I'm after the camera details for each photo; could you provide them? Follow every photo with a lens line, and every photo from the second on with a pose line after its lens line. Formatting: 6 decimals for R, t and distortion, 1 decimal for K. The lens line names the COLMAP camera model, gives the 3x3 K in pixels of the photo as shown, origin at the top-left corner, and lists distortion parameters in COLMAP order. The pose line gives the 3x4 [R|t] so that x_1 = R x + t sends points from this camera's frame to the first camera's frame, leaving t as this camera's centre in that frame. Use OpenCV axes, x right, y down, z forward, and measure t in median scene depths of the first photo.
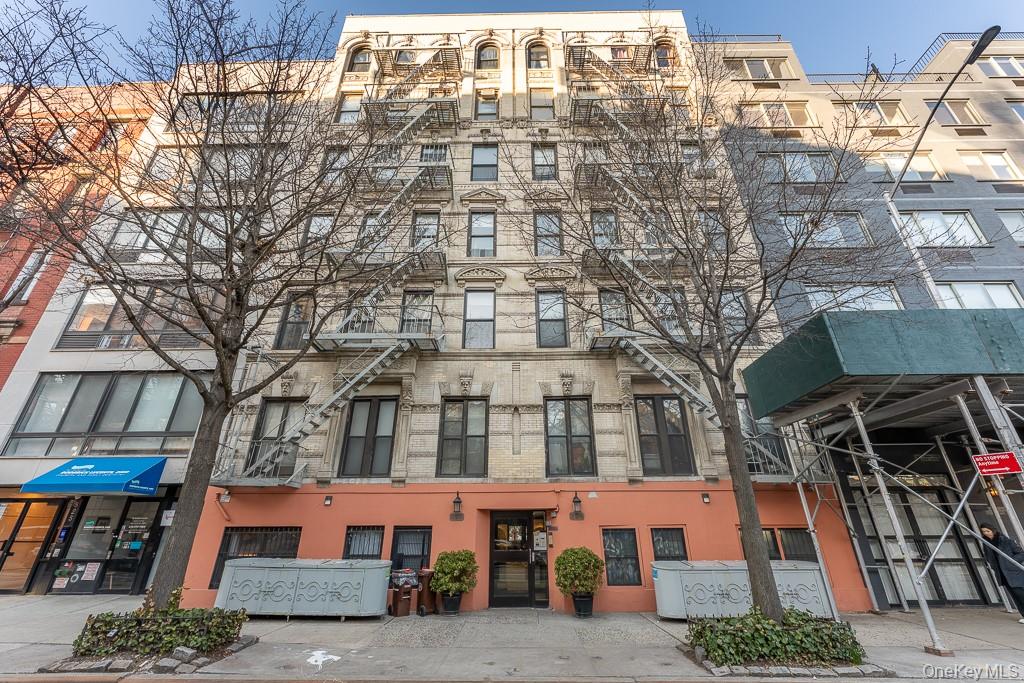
lens RADIAL K [[404.2, 0, 512.0], [0, 404.2, 341.5], [0, 0, 1]] dist [-0.001059, -0.000213]
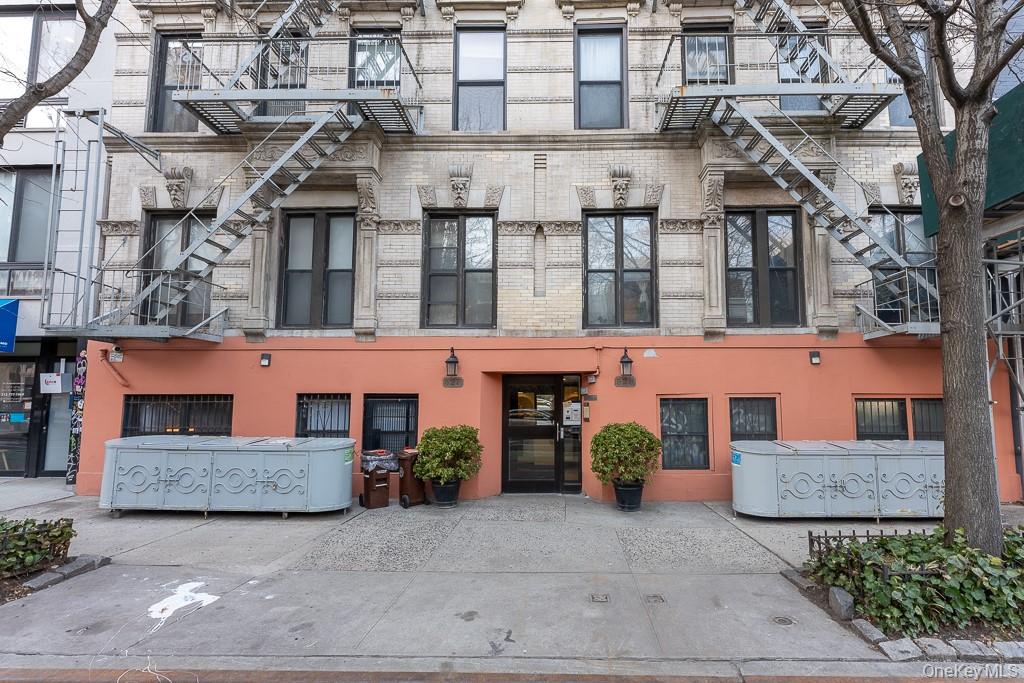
lens RADIAL K [[540.8, 0, 550.2], [0, 540.8, 345.1], [0, 0, 1]] dist [0.002314, 0.000230]
pose [[0.999862, 0.004175, 0.016101, 0.014919], [-0.009261, 0.943819, 0.330332, 0.061092], [-0.013818, -0.330436, 0.943727, 0.132095]]
